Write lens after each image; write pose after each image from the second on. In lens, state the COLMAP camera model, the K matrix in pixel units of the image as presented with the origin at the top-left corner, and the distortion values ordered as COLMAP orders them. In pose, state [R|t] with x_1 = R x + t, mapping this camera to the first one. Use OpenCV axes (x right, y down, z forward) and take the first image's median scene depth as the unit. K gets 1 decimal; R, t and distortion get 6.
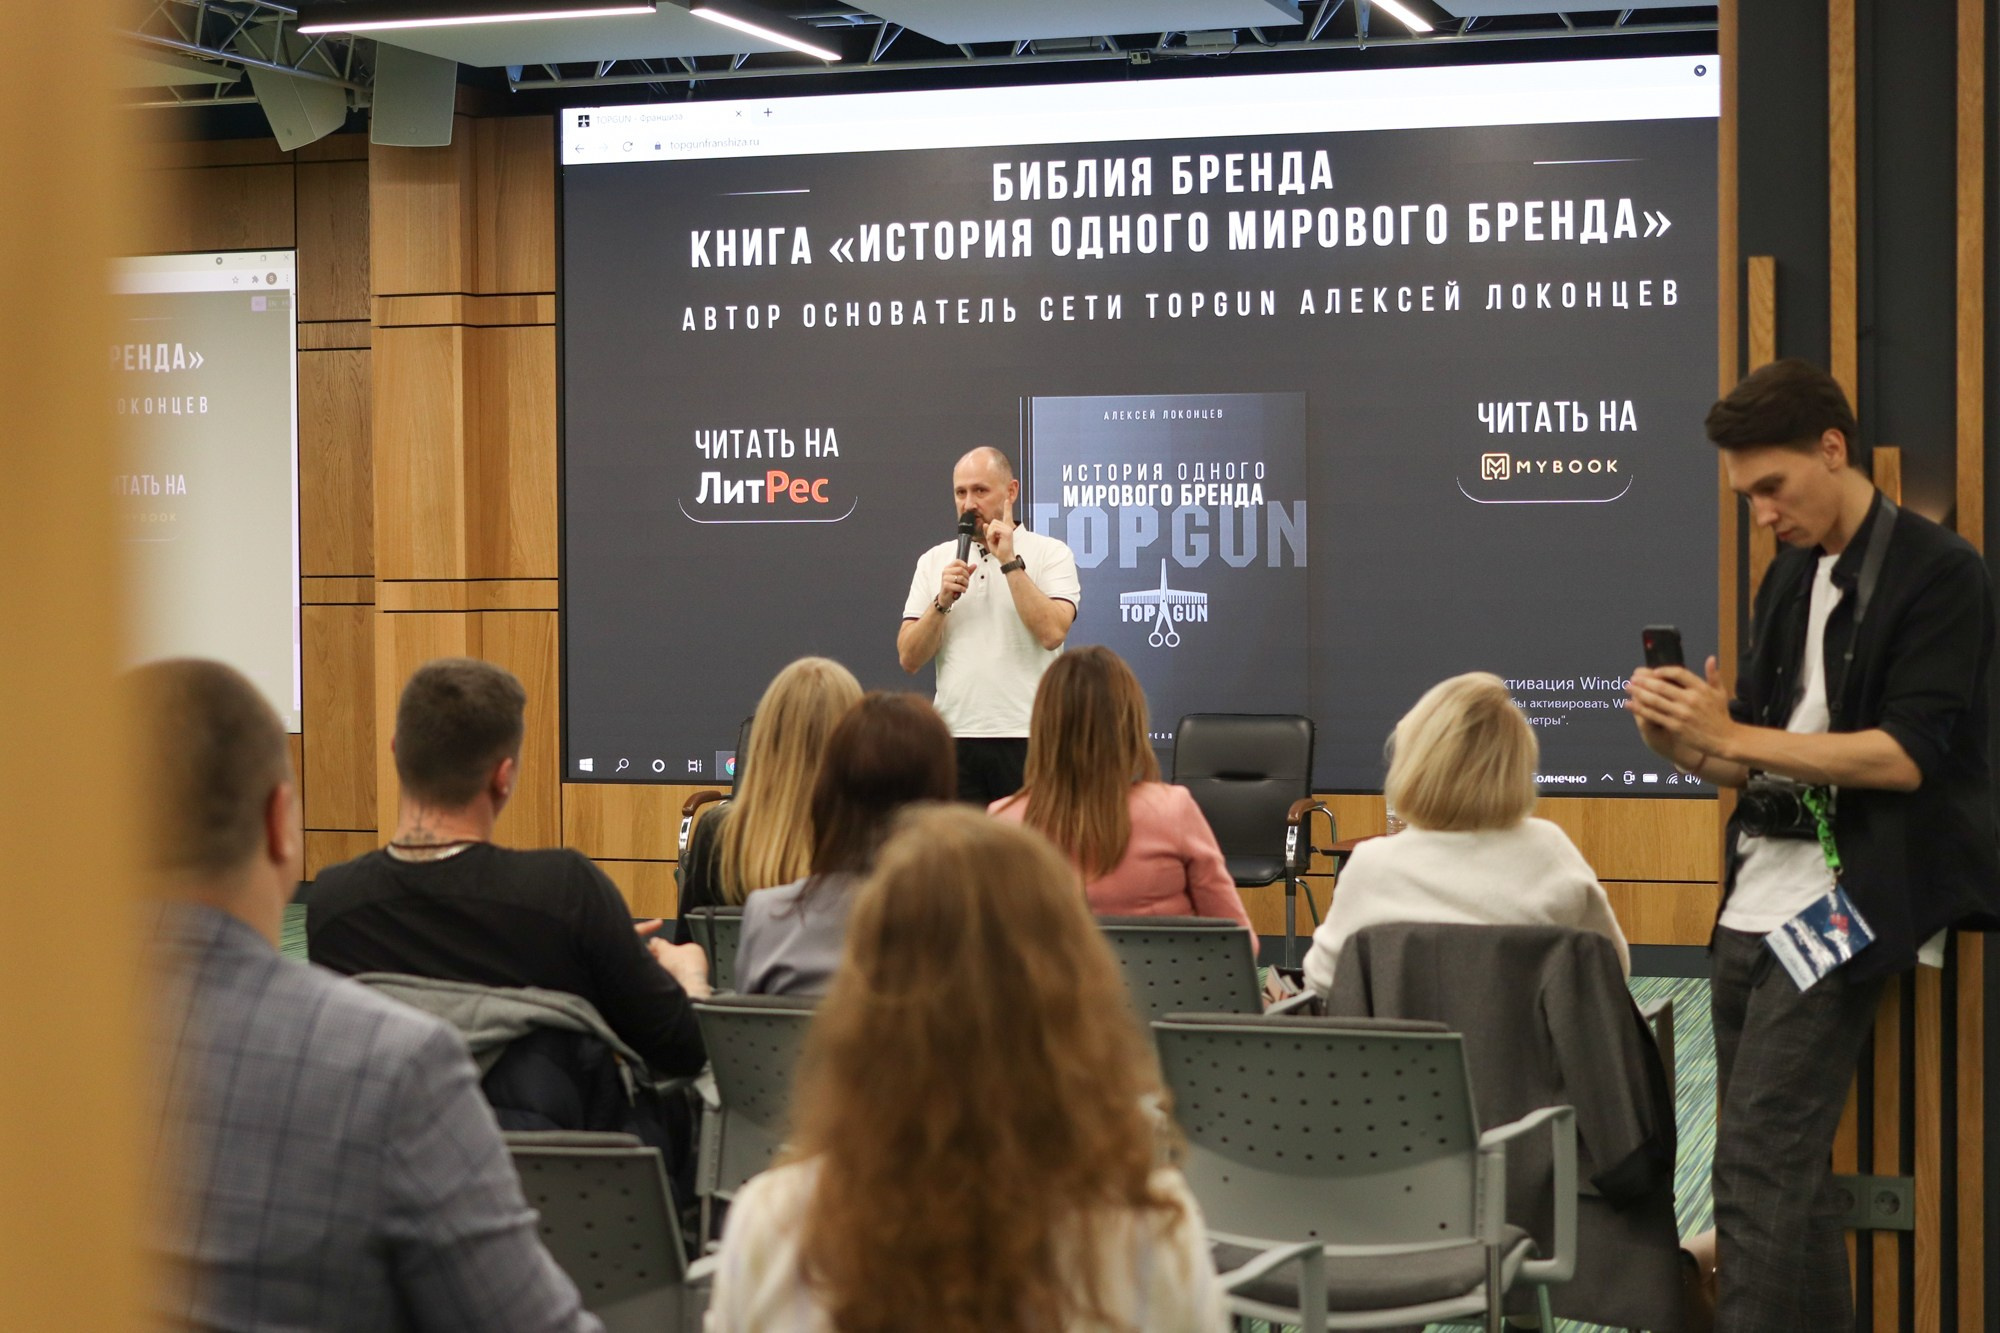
lens RADIAL K [[3733.0, 0, 995.5], [0, 3733.0, 677.1], [0, 0, 1]] dist [-0.077981, 0.000000]
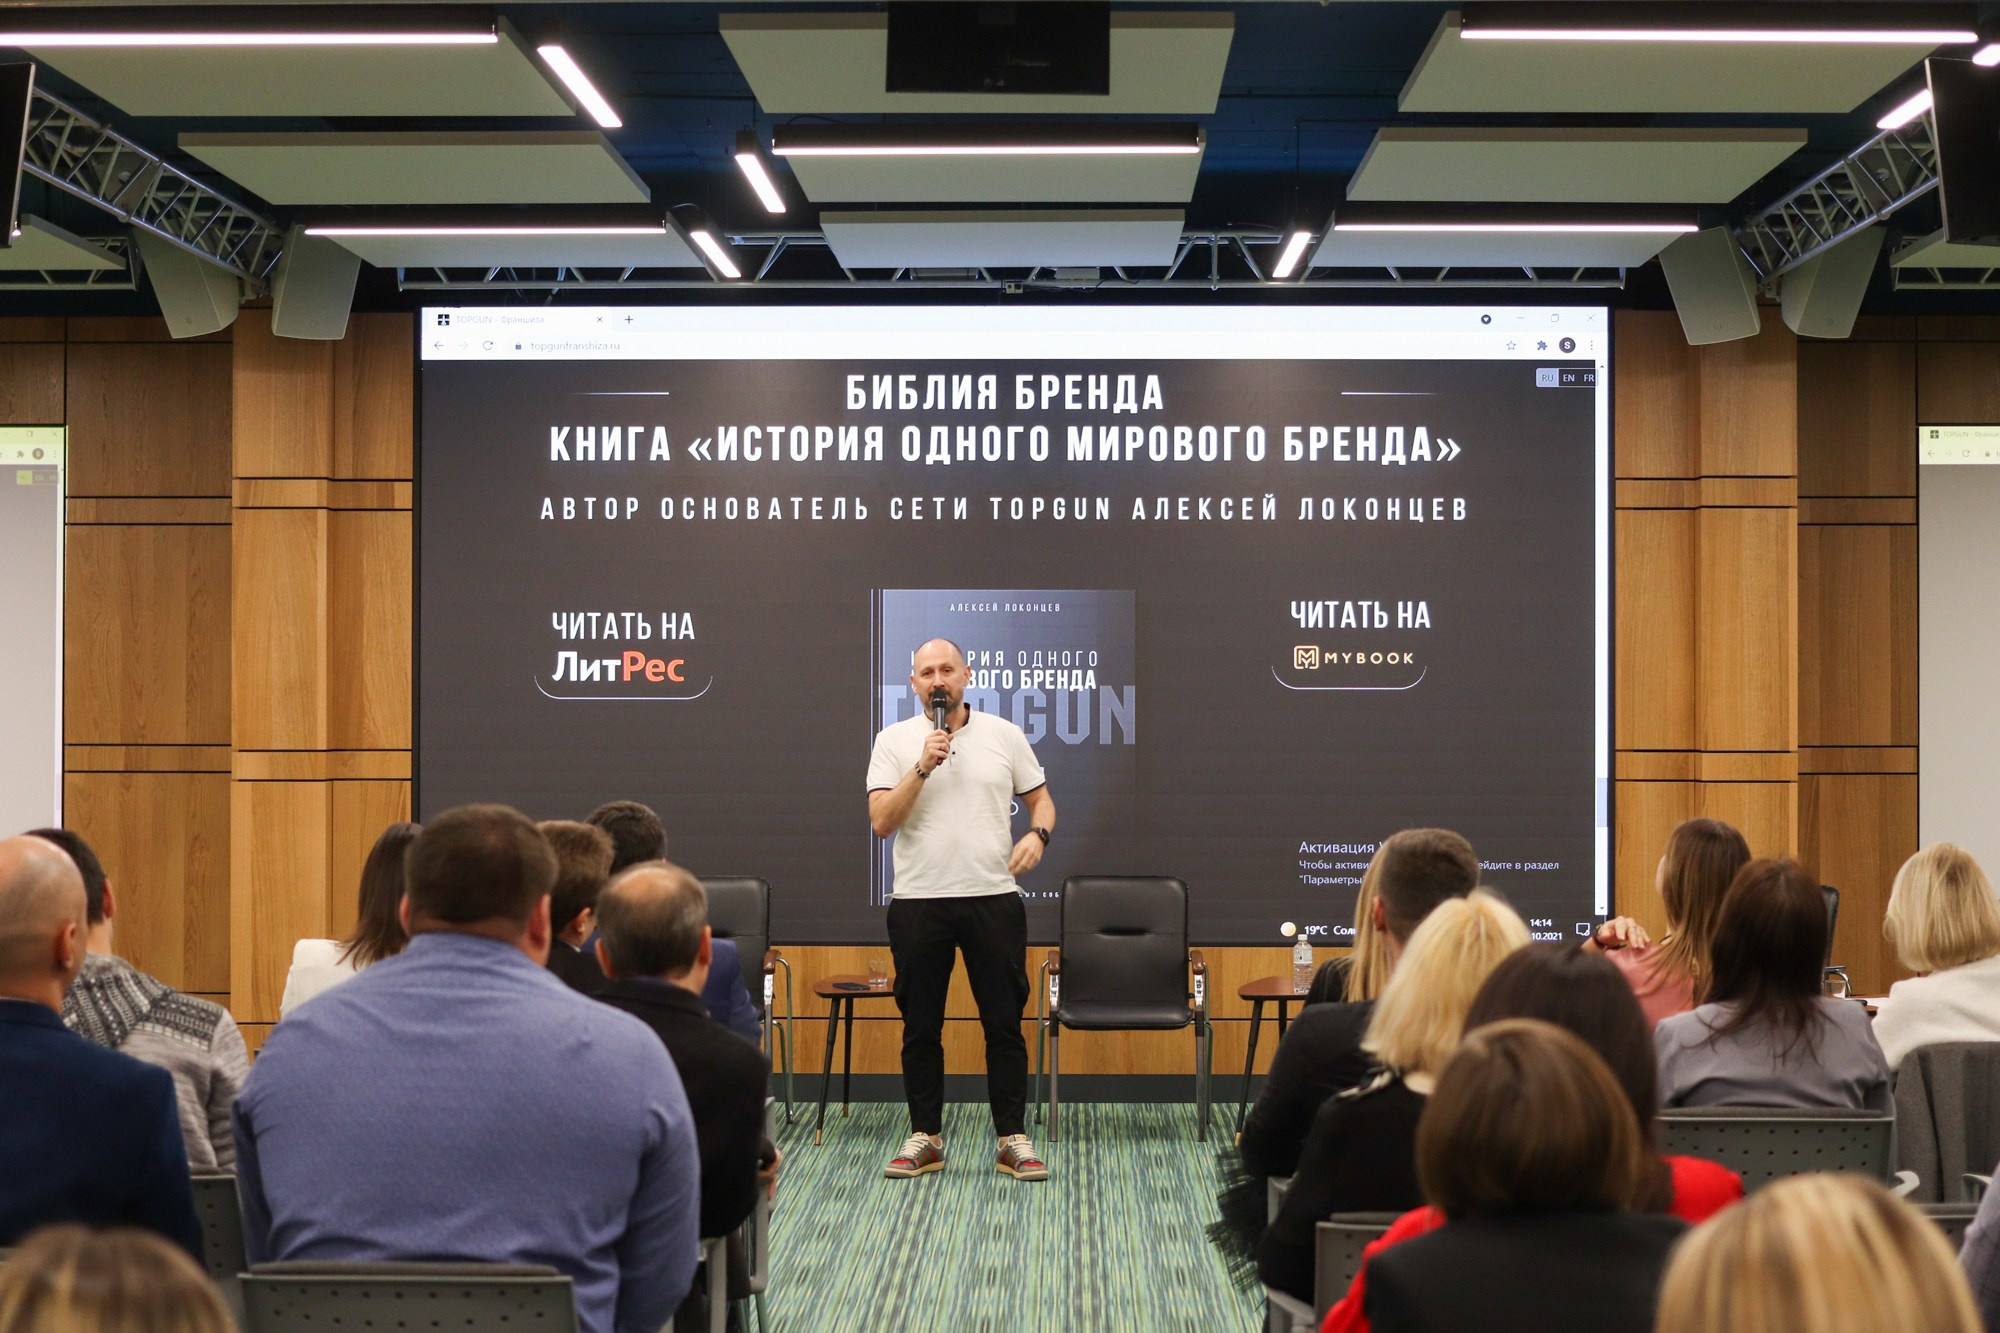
lens RADIAL K [[3733.0, 0, 996.7], [0, 3733.0, 680.0], [0, 0, 1]] dist [-0.077981, 0.000000]
pose [[0.957957, 0.011482, 0.286682, -0.273831], [0.000932, 0.999069, -0.043131, -0.000556], [-0.286911, 0.041585, 0.957054, -0.061550]]
